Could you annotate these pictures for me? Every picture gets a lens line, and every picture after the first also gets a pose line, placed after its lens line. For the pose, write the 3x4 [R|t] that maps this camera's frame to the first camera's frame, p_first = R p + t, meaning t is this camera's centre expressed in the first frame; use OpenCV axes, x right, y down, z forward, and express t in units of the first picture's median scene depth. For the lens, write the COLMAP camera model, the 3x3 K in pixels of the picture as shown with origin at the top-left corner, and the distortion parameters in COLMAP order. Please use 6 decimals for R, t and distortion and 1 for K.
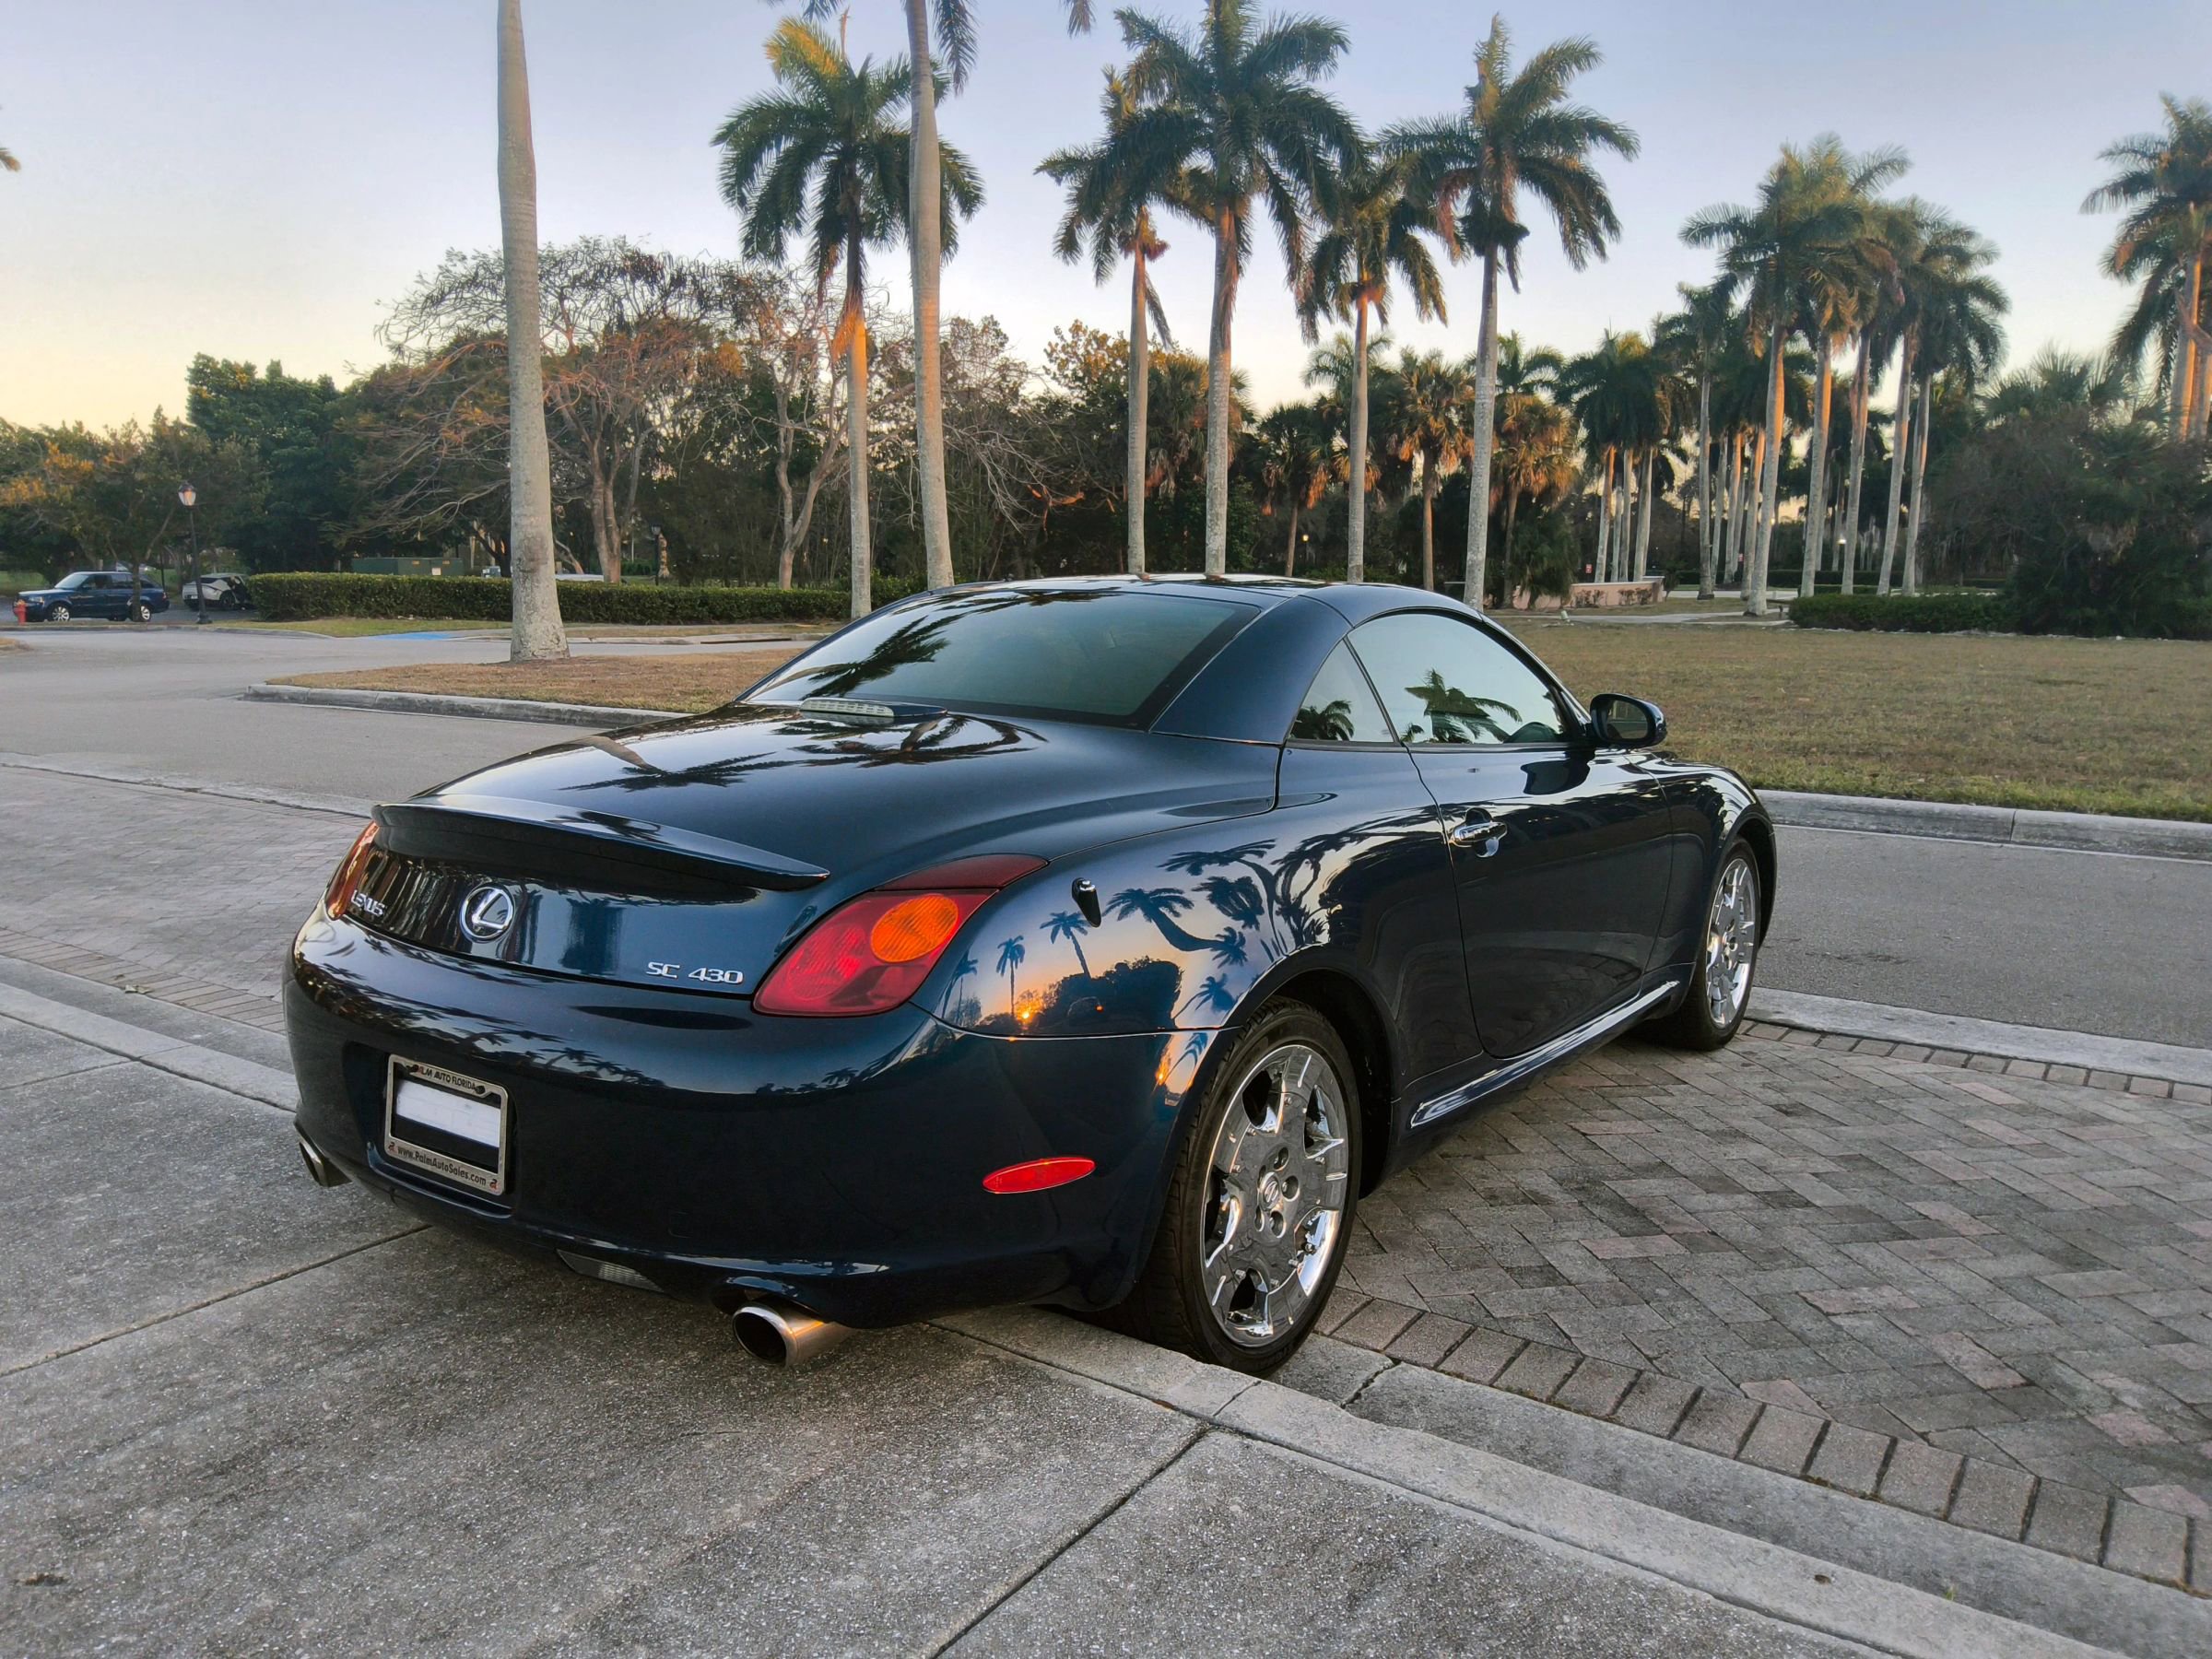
lens RADIAL K [[1664.5, 0, 1090.0], [0, 1664.5, 841.2], [0, 0, 1]] dist [0.048959, -0.088678]
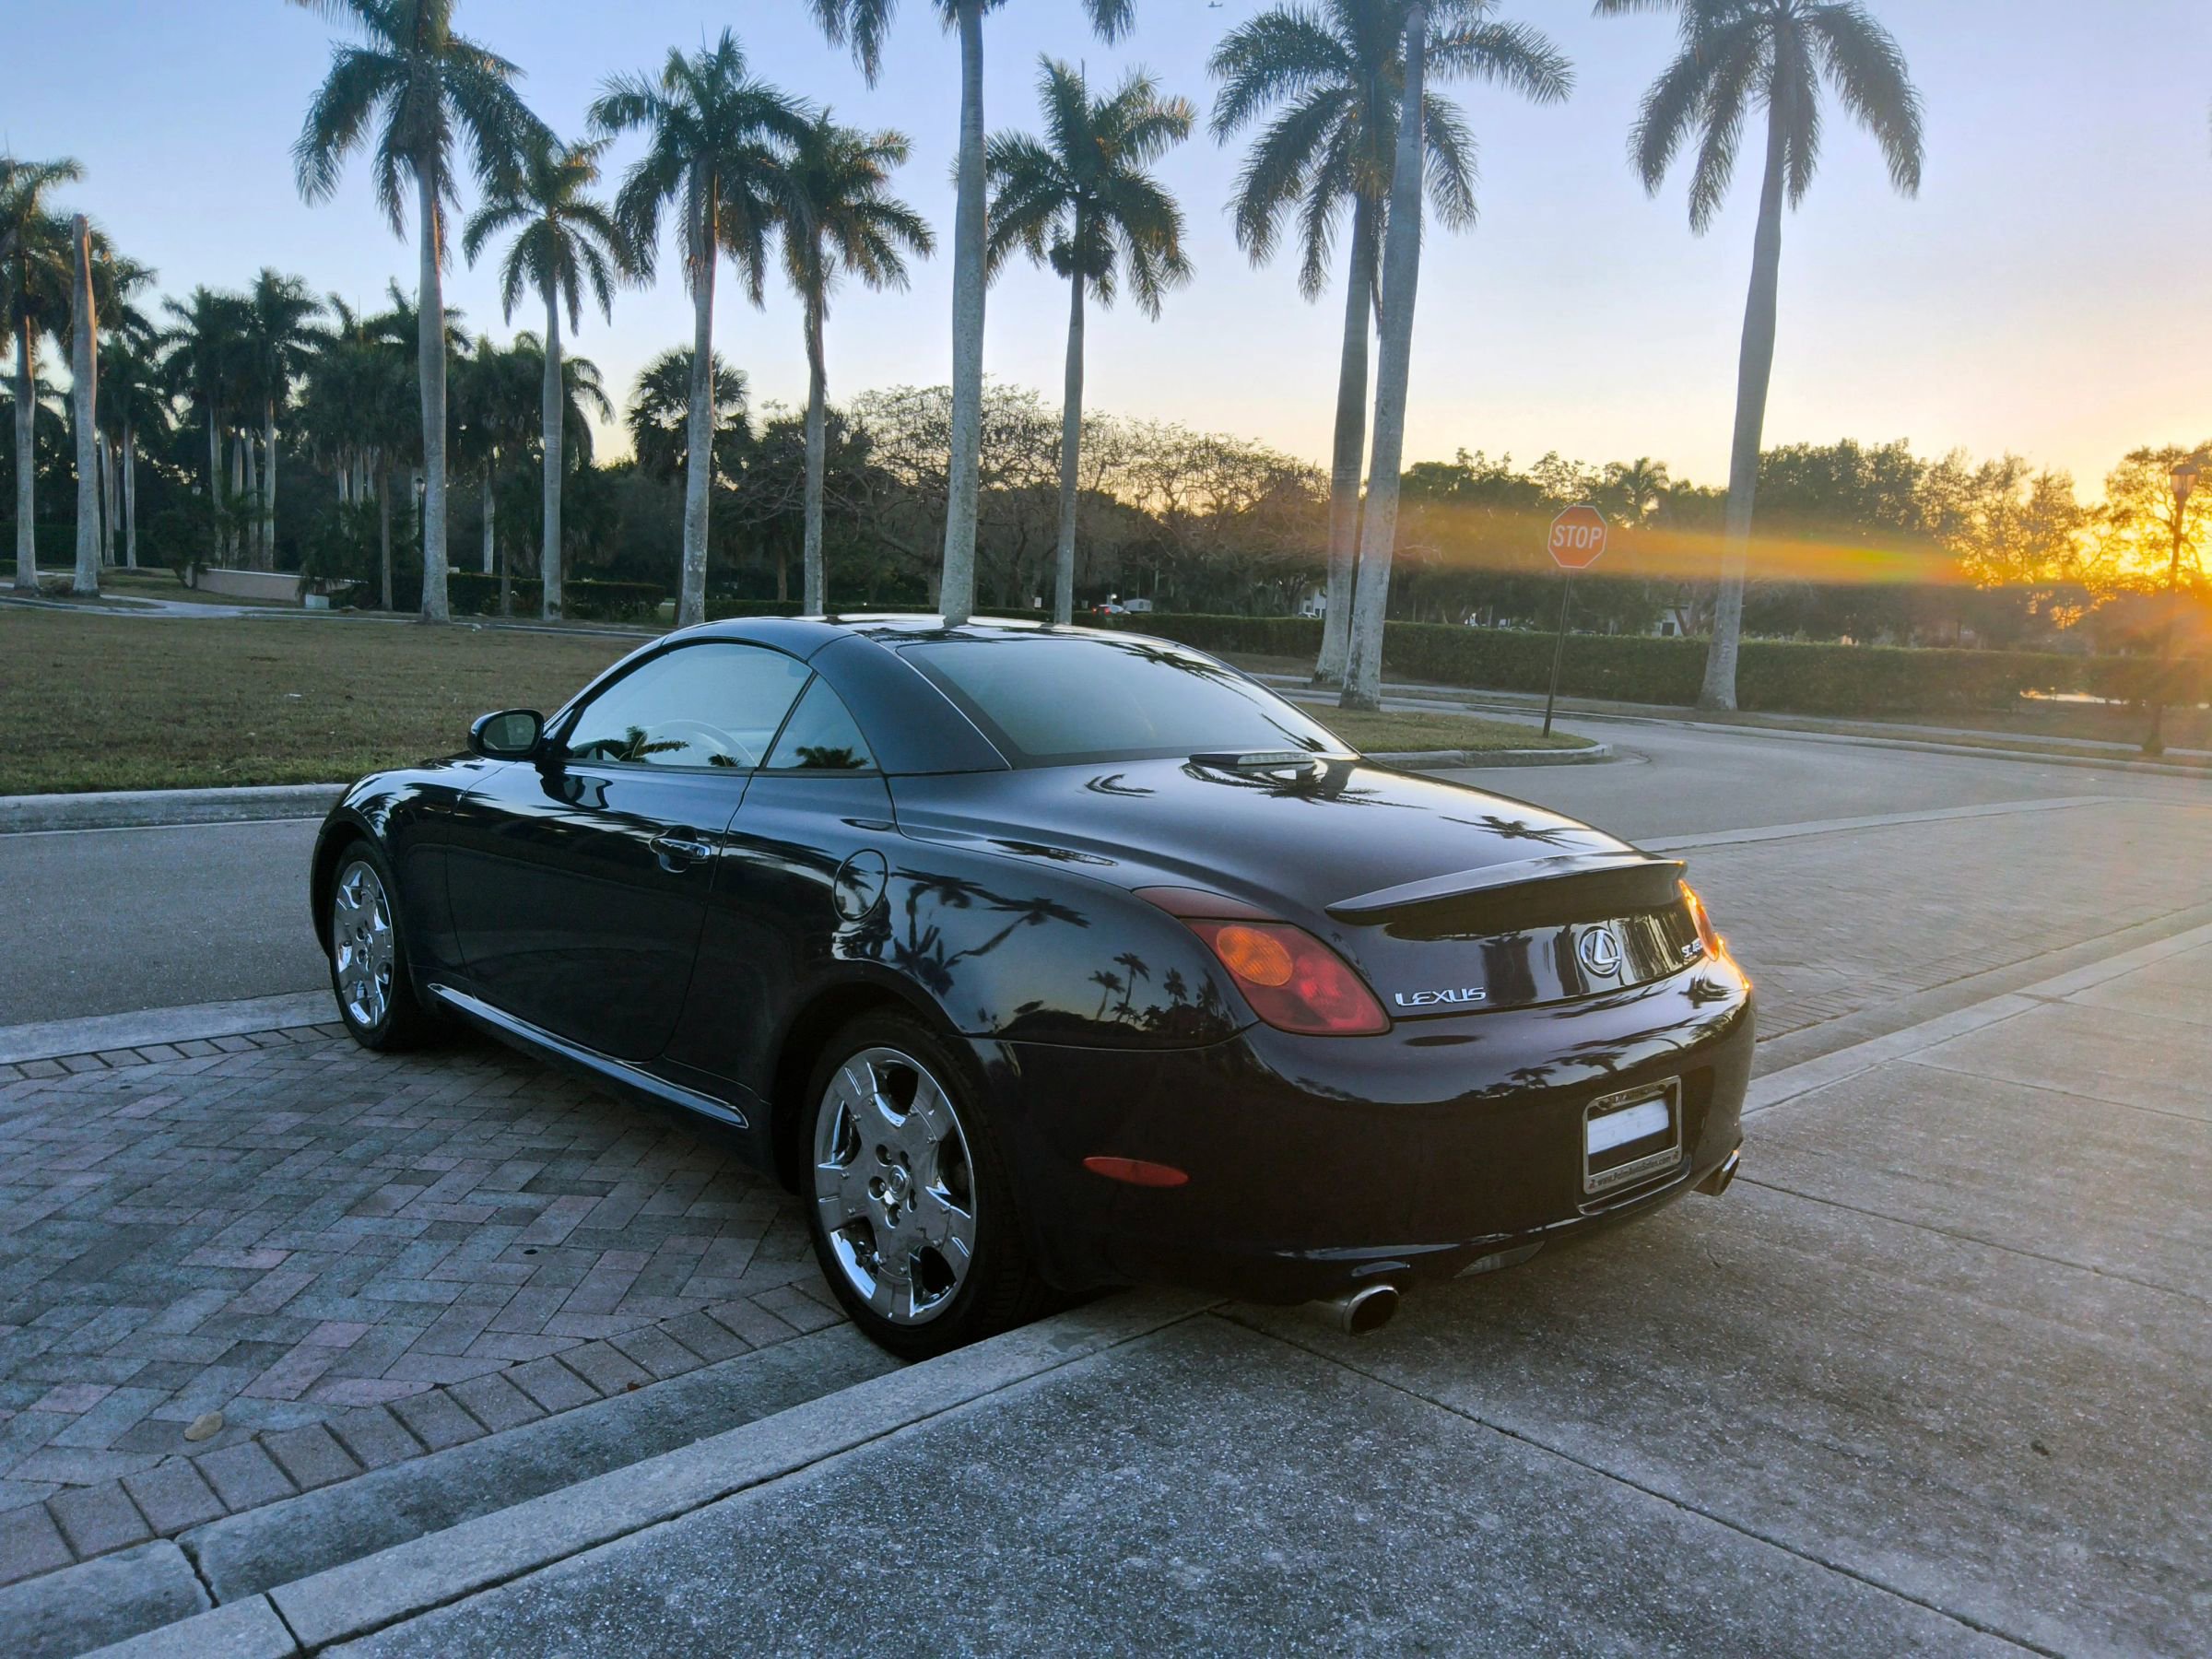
lens RADIAL K [[1664.5, 0, 1078.7], [0, 1664.5, 835.0], [0, 0, 1]] dist [0.048959, -0.088678]
pose [[0.204821, -0.129019, 0.970259, -0.882656], [0.106195, 0.988352, 0.109007, -0.115279], [-0.973022, 0.080710, 0.216136, 0.623566]]
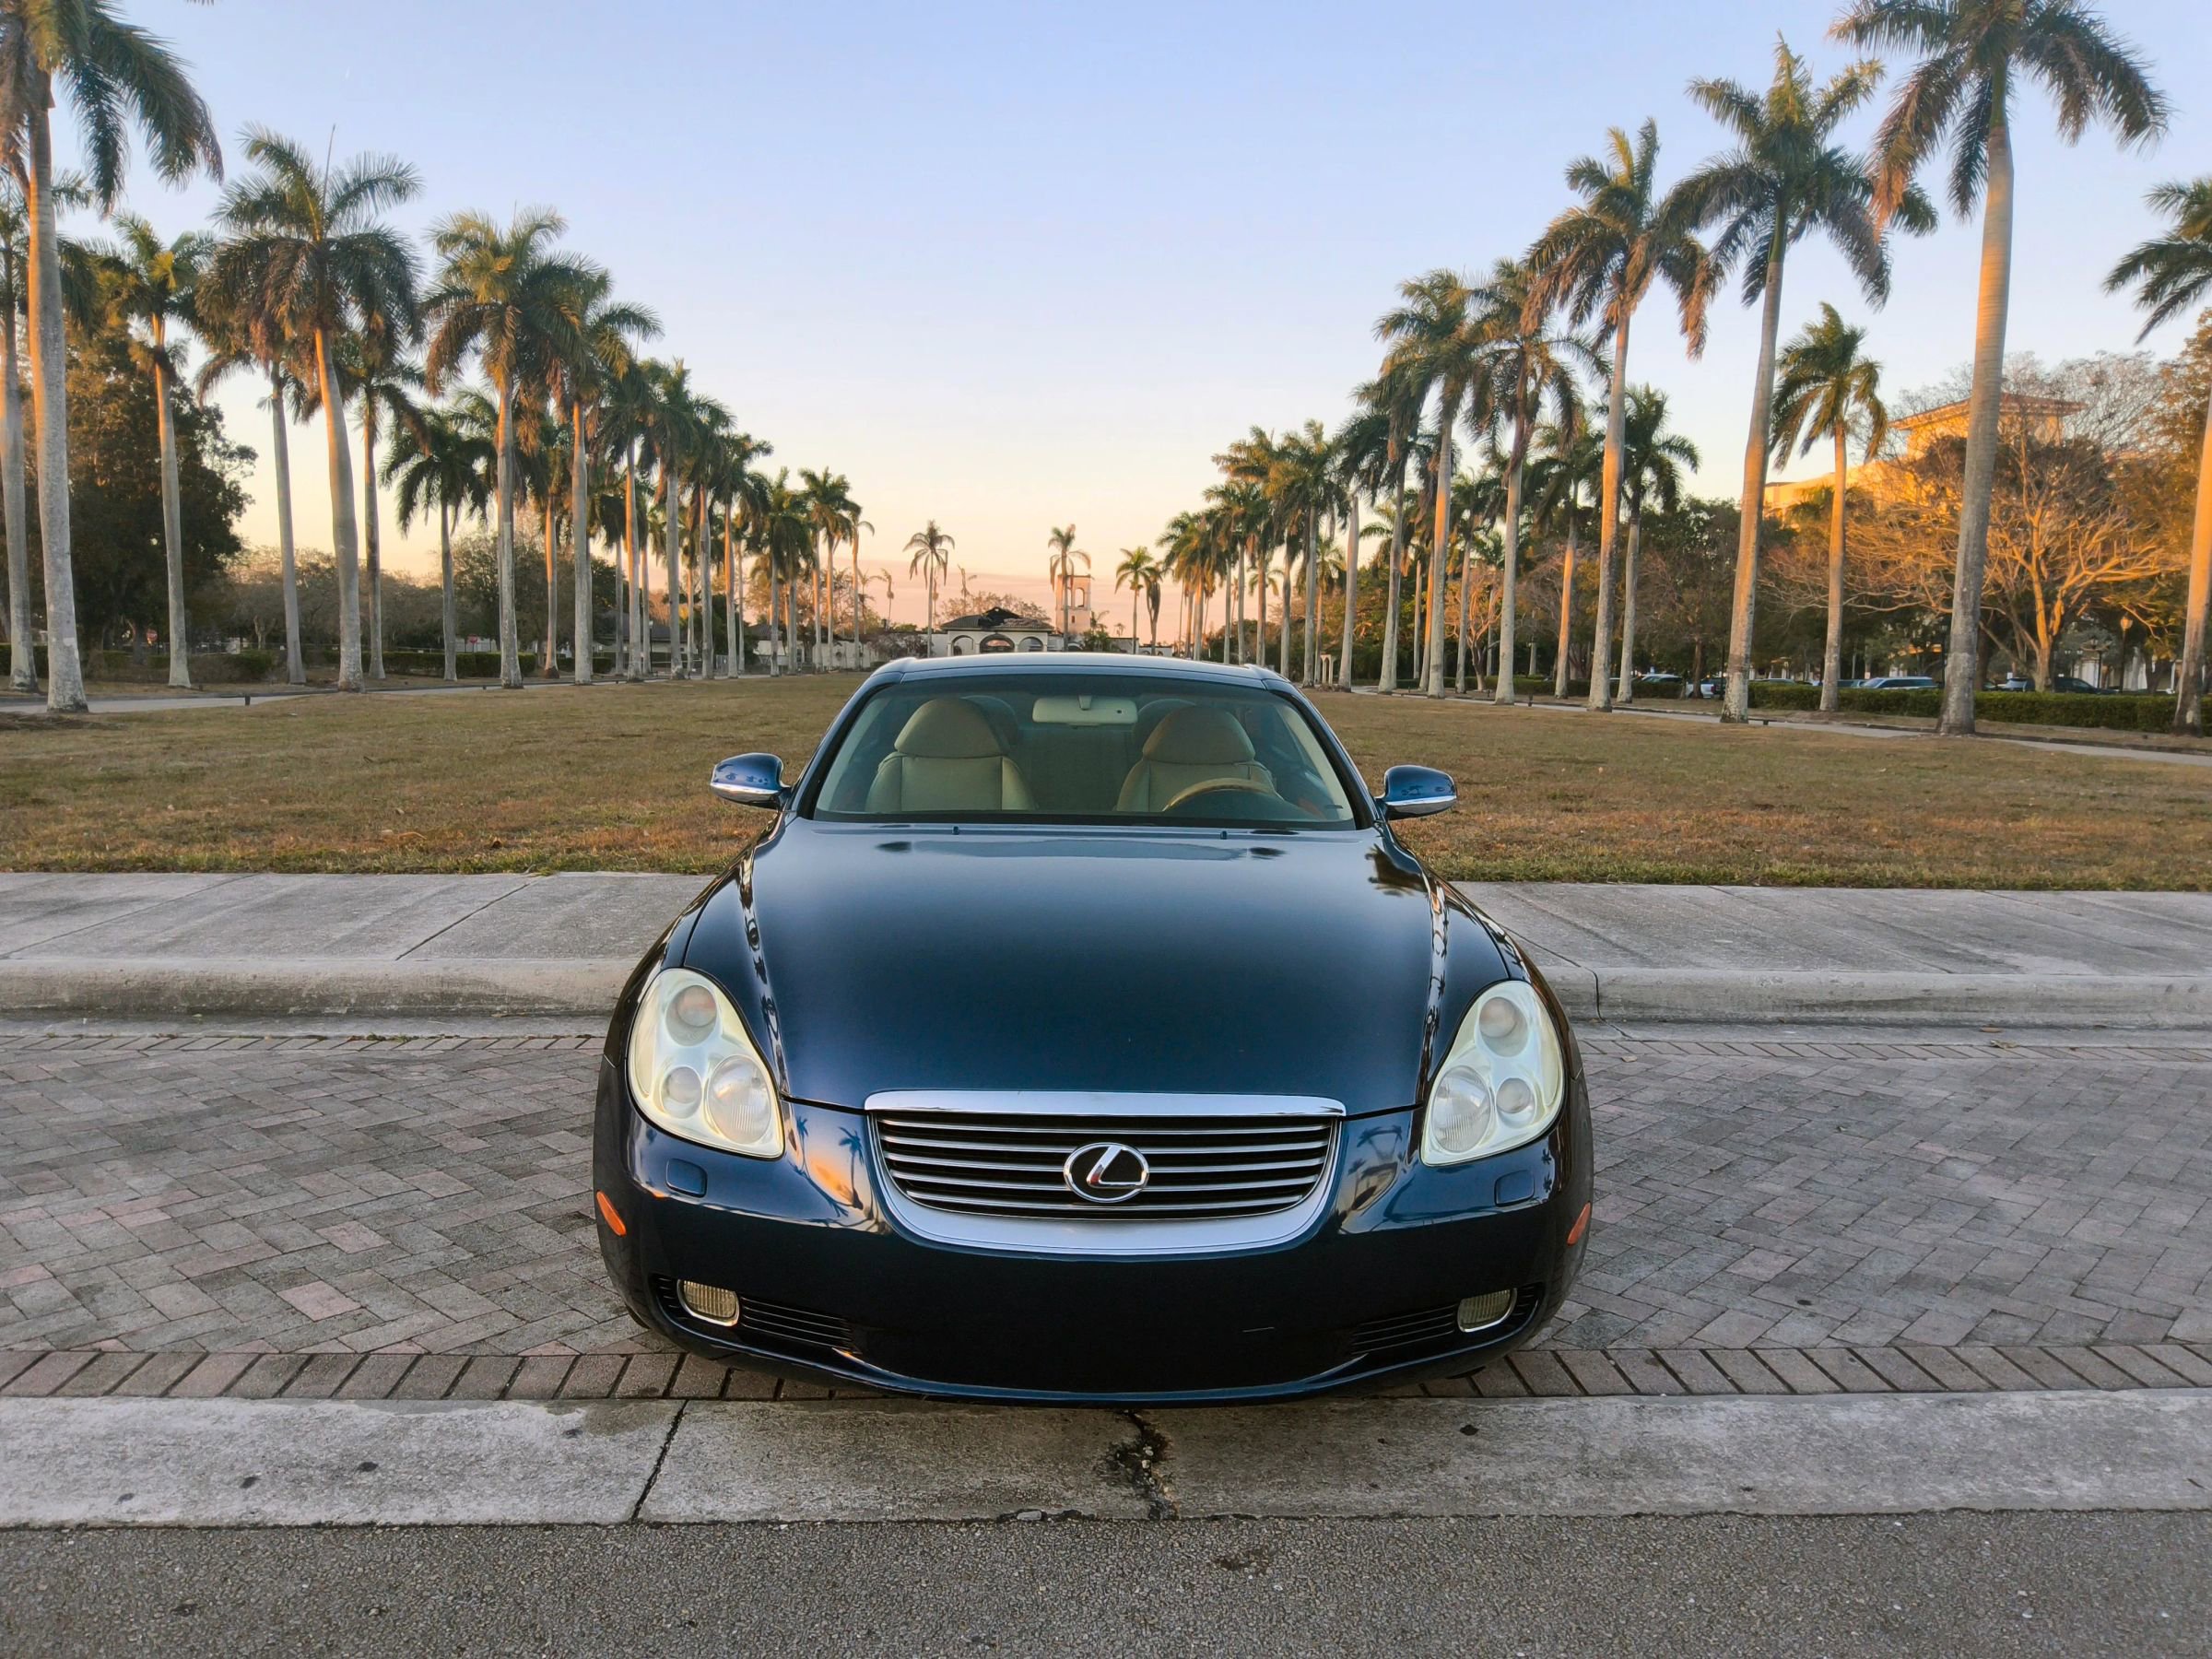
lens RADIAL K [[1664.5, 0, 1082.2], [0, 1664.5, 836.0], [0, 0, 1]] dist [0.048959, -0.088678]
pose [[-0.794247, 0.043035, -0.606069, 0.727215], [-0.117605, 0.967736, 0.222836, -0.273618], [0.596104, 0.248264, -0.763561, 1.774389]]
